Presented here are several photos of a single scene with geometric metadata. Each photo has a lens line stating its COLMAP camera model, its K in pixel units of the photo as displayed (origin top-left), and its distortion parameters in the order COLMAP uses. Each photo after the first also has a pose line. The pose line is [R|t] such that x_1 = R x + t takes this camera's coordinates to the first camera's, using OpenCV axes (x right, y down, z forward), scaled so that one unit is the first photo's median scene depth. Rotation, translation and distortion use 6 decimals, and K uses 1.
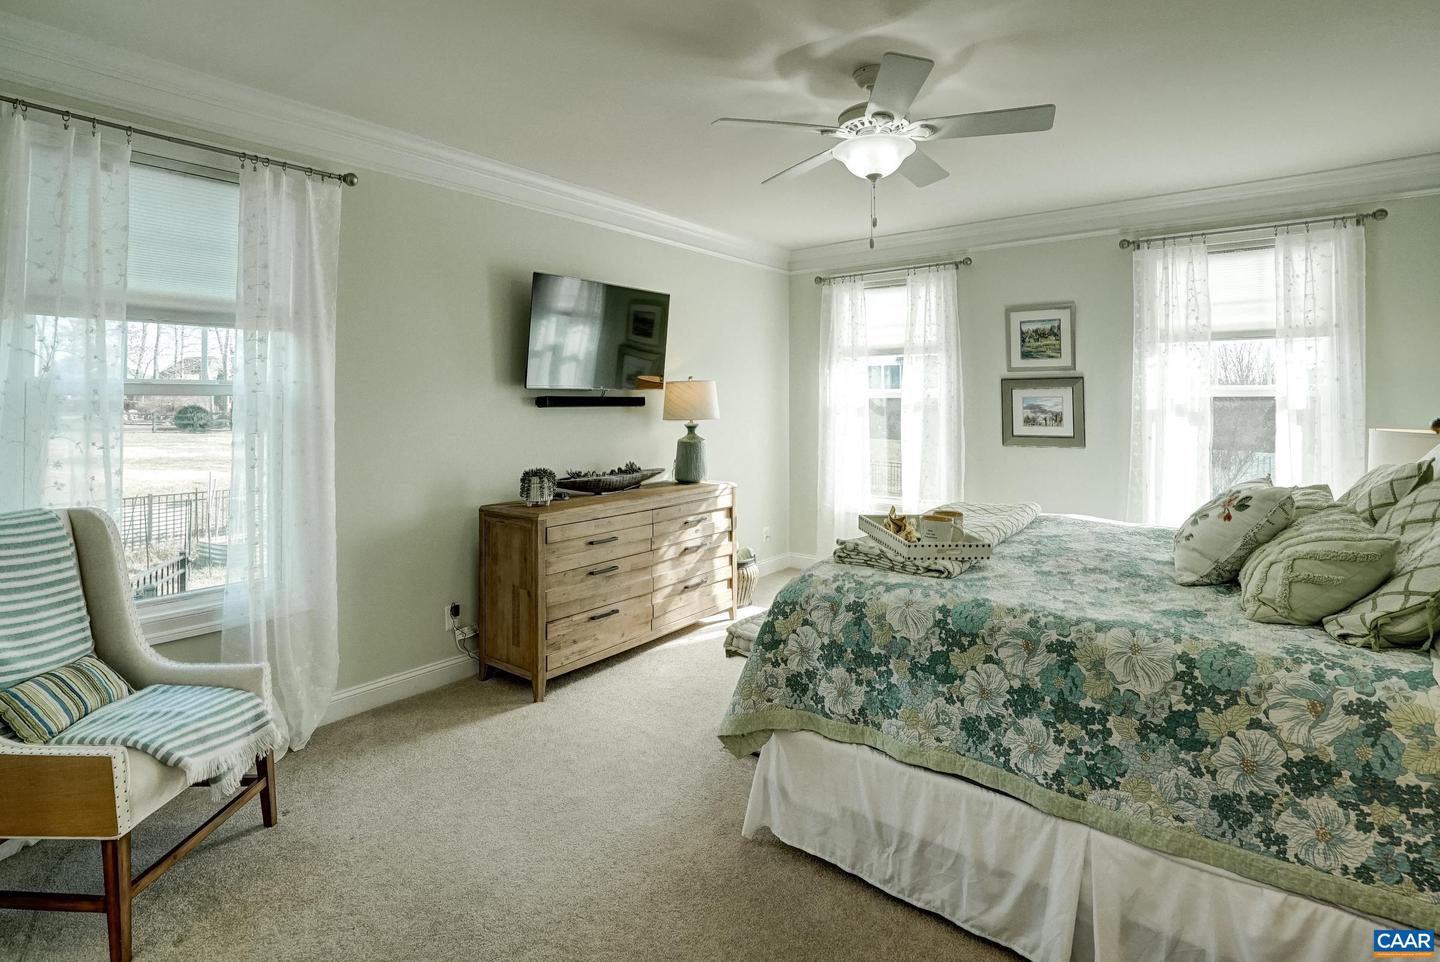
lens RADIAL K [[682.5, 0, 696.5], [0, 682.5, 455.9], [0, 0, 1]] dist [-0.002012, 0.000219]
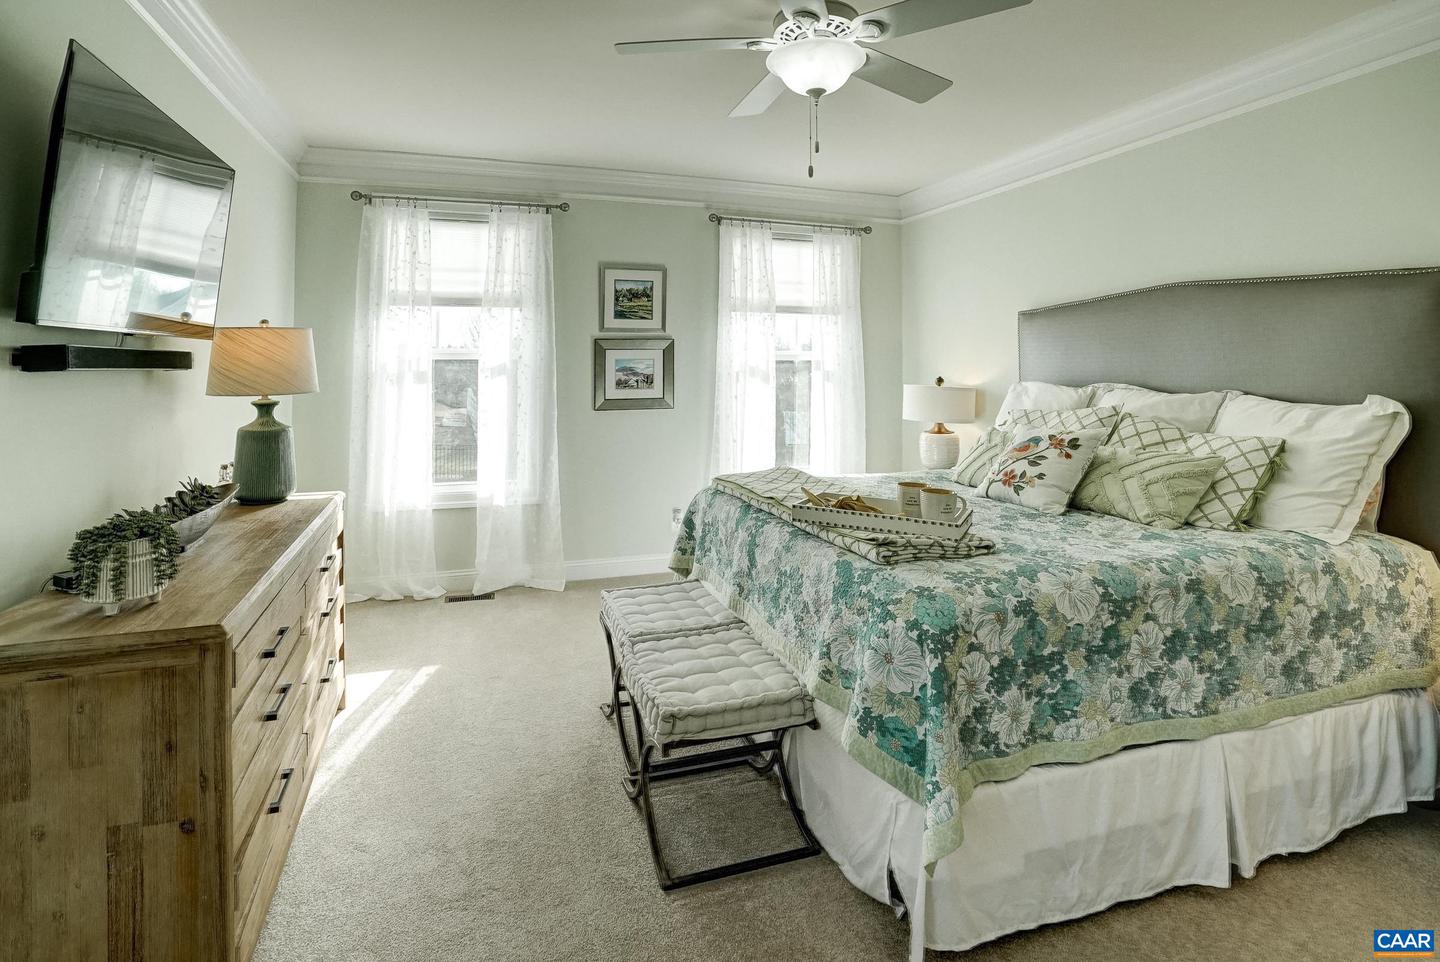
lens RADIAL K [[722.8, 0, 715.2], [0, 722.8, 388.4], [0, 0, 1]] dist [-0.052798, 0.026936]
pose [[0.558418, -0.024483, 0.829198, -0.366186], [0.062242, 0.997983, -0.012450, -0.031284], [-0.827222, 0.058563, 0.558816, 0.425952]]
